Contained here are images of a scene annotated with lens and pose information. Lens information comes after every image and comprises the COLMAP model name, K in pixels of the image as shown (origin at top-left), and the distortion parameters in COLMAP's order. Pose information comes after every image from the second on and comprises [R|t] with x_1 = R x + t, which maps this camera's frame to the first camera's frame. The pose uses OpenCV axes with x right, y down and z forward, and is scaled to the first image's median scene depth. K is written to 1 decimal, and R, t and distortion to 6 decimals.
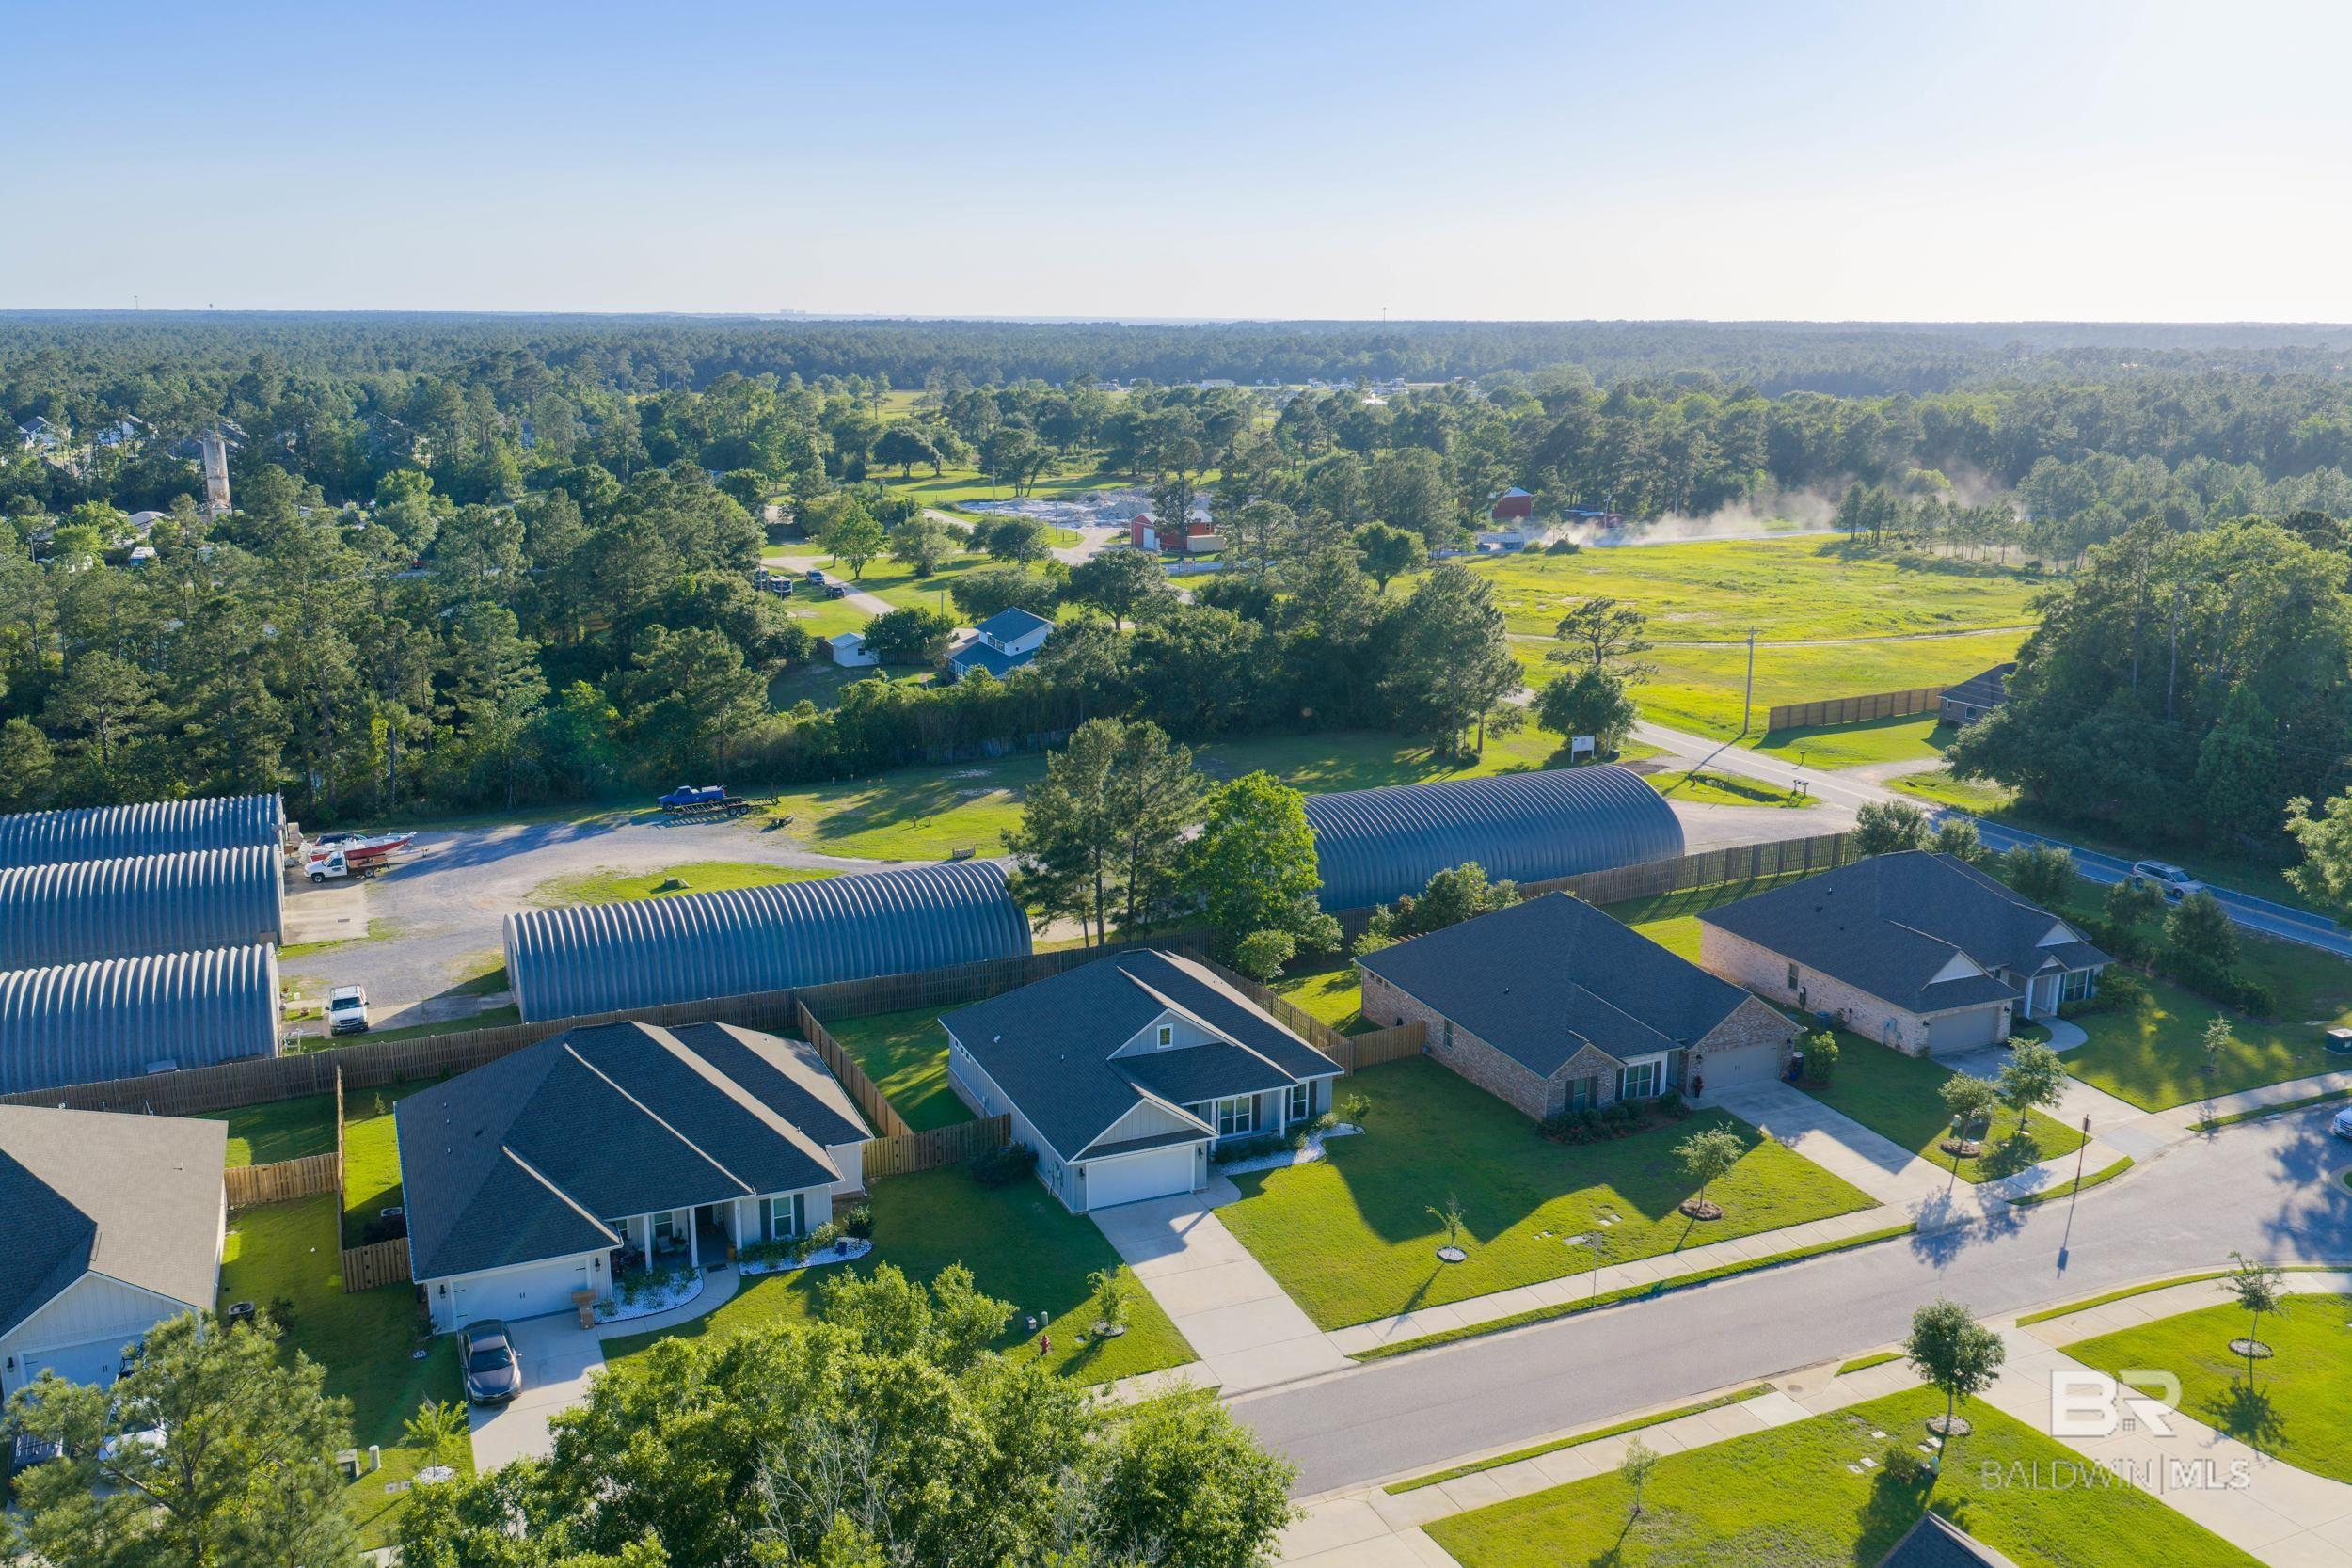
lens RADIAL K [[1943.2, 0, 1164.2], [0, 1943.2, 789.1], [0, 0, 1]] dist [0.010190, -0.017166]
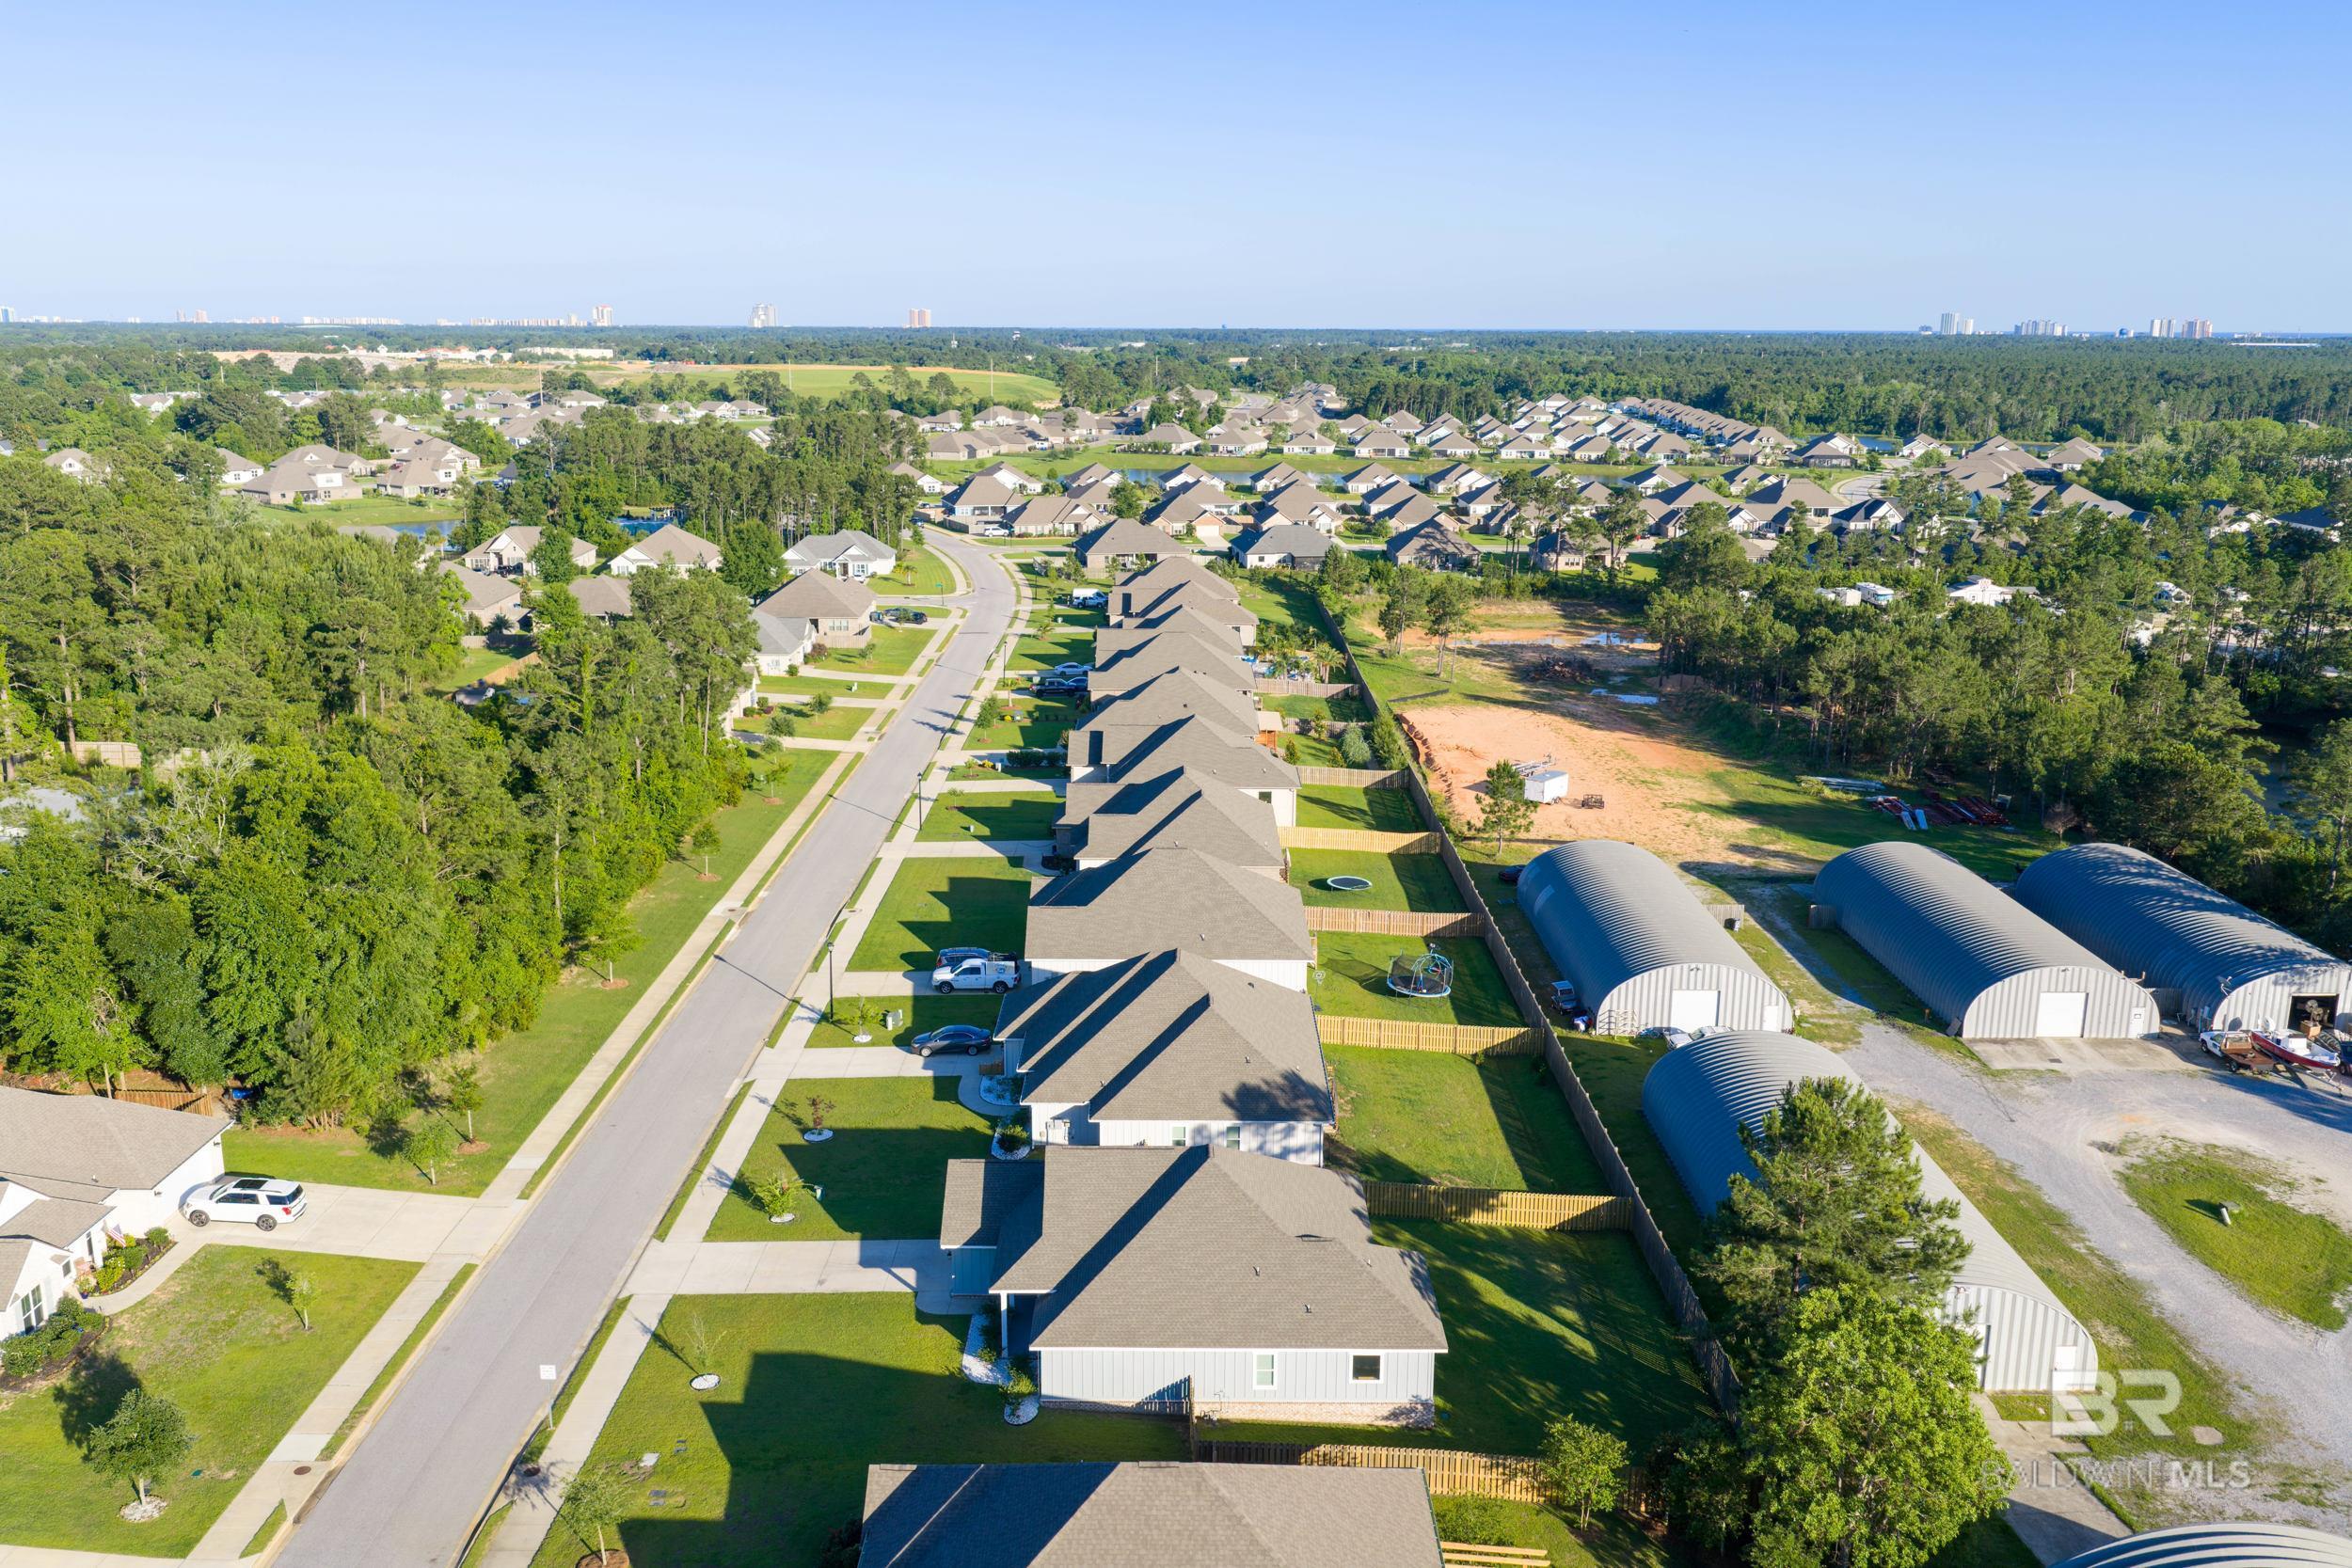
lens RADIAL K [[1943.2, 0, 1170.7], [0, 1943.2, 775.3], [0, 0, 1]] dist [0.010190, -0.017166]
pose [[-0.399646, 0.194155, -0.895872, 0.590296], [-0.222310, 0.927607, 0.300205, -0.262009], [0.889304, 0.319137, -0.327552, 0.972615]]
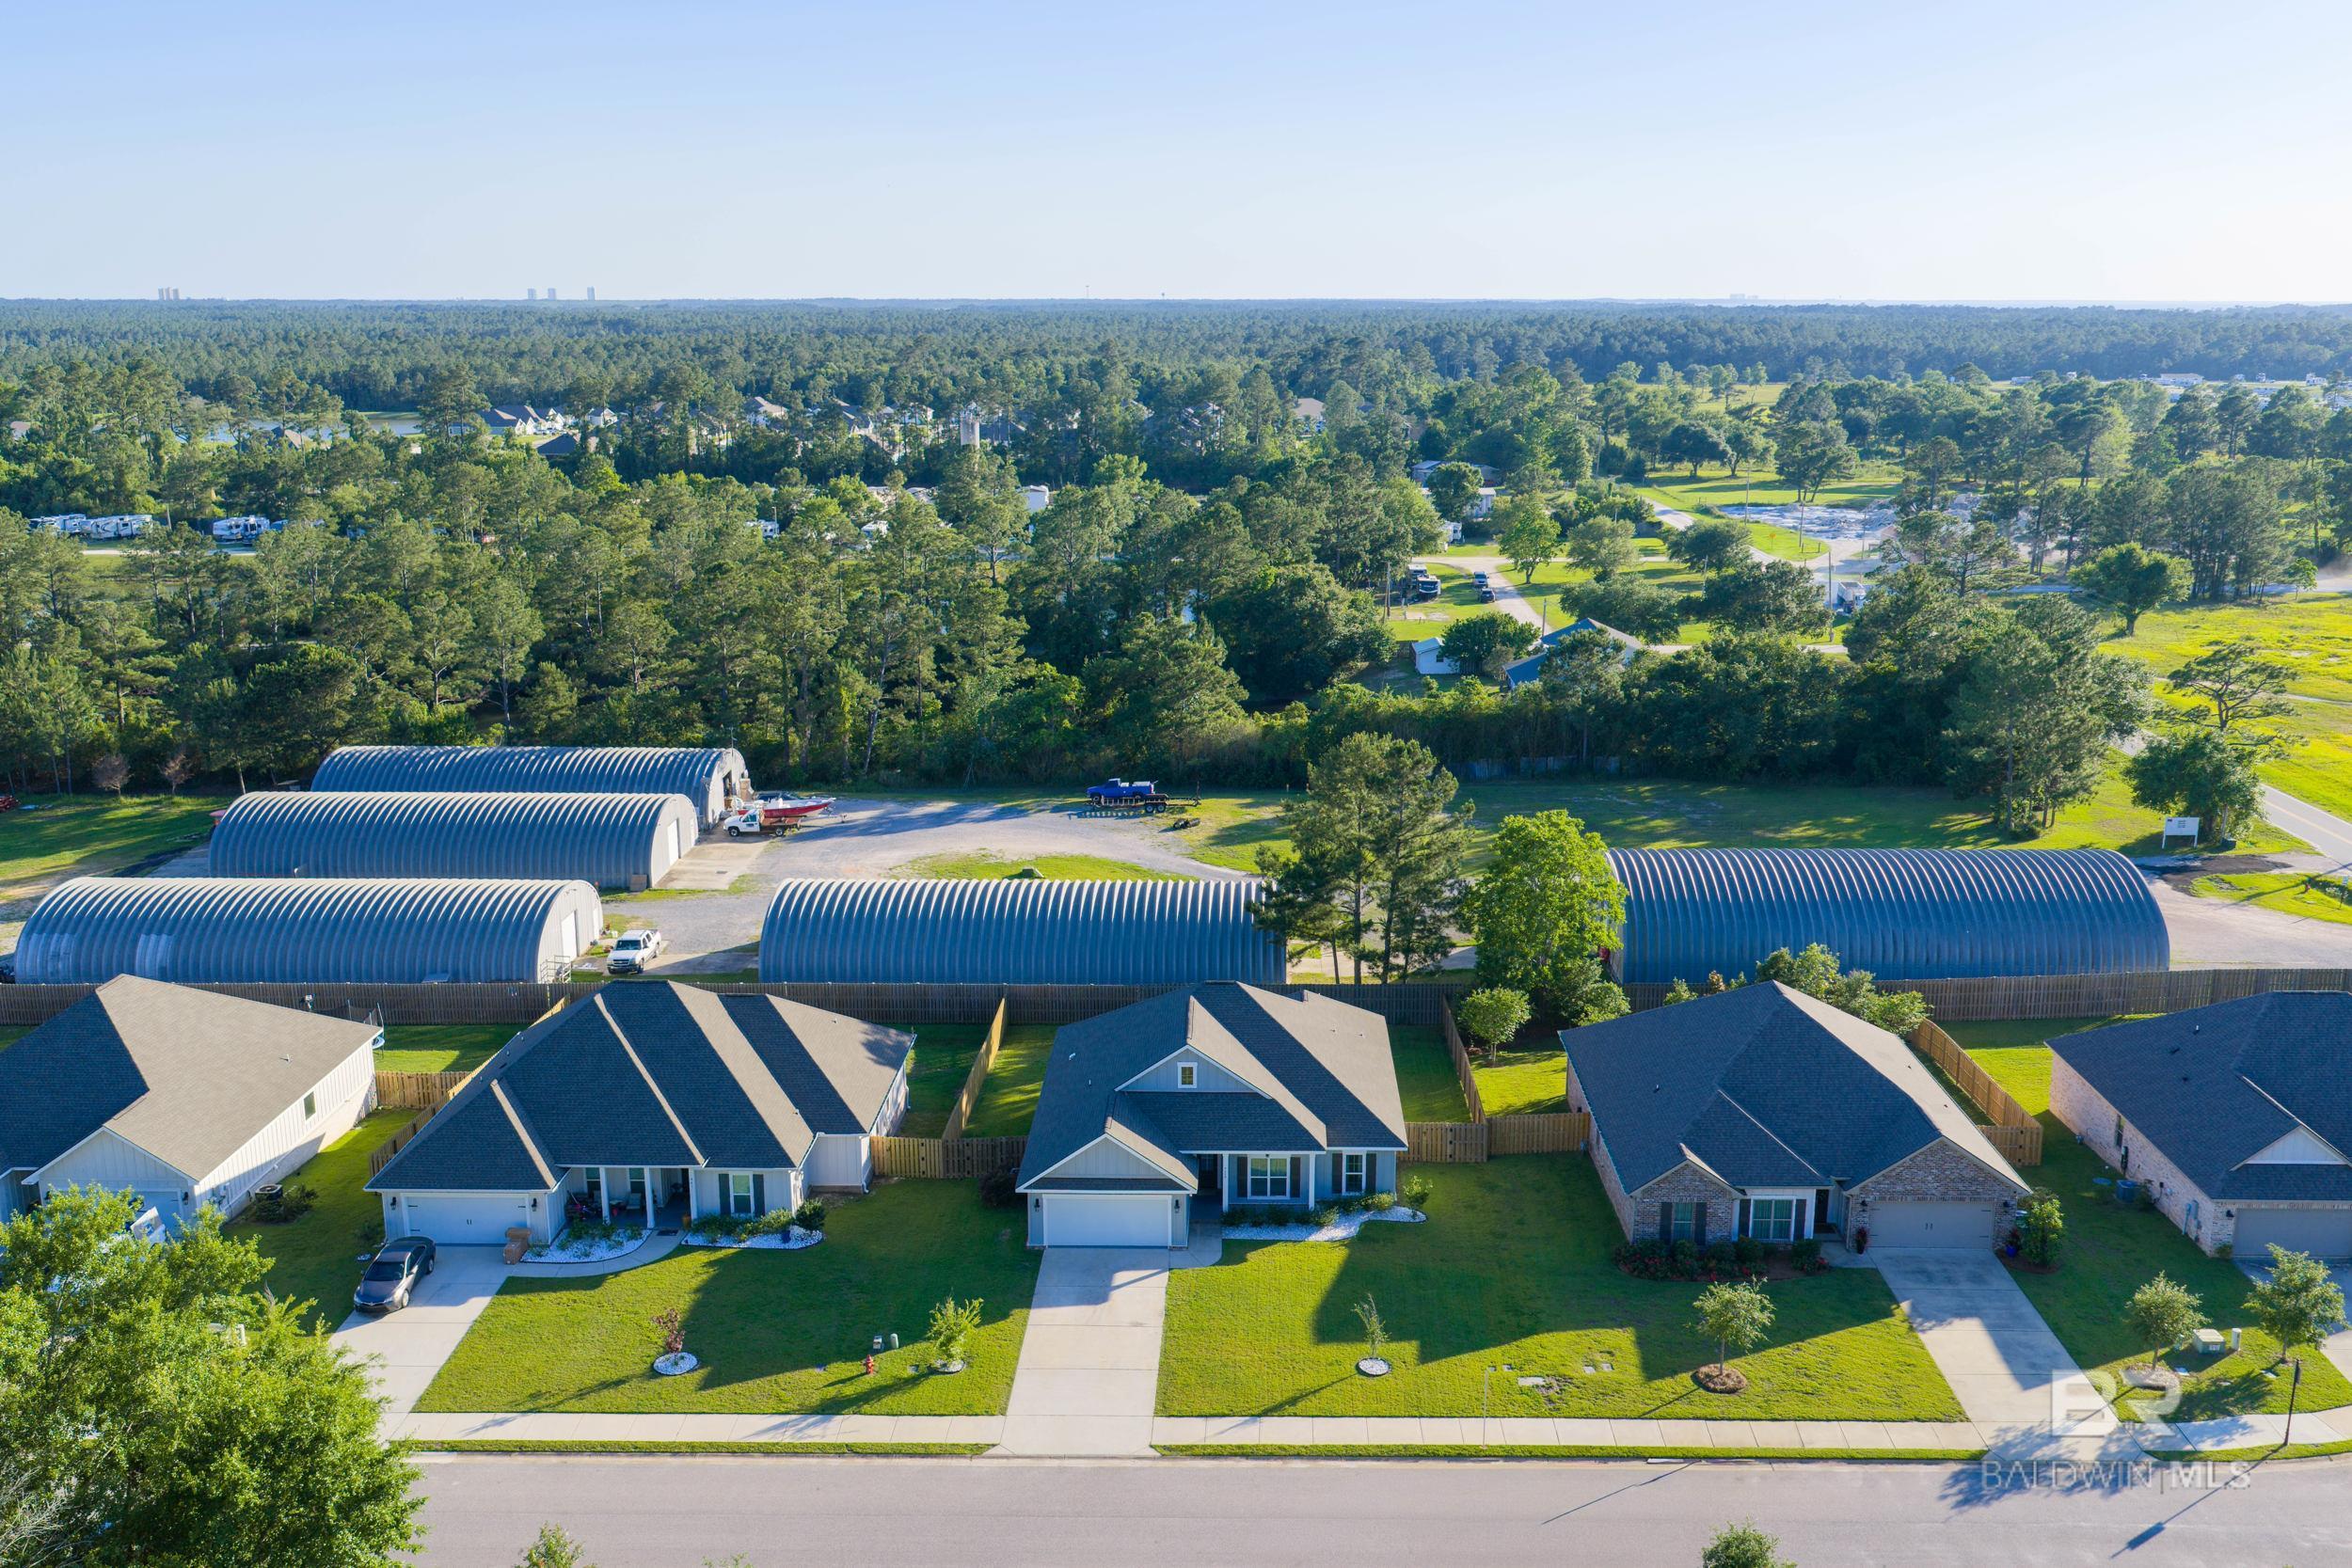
lens RADIAL K [[2115.4, 0, 1192.1], [0, 2115.4, 775.5], [0, 0, 1]] dist [0.014448, -0.032326]
pose [[0.909506, 0.086289, -0.406636, 0.295893], [-0.093811, 0.995589, 0.001445, -0.010960], [0.404967, 0.036833, 0.913589, 0.066811]]
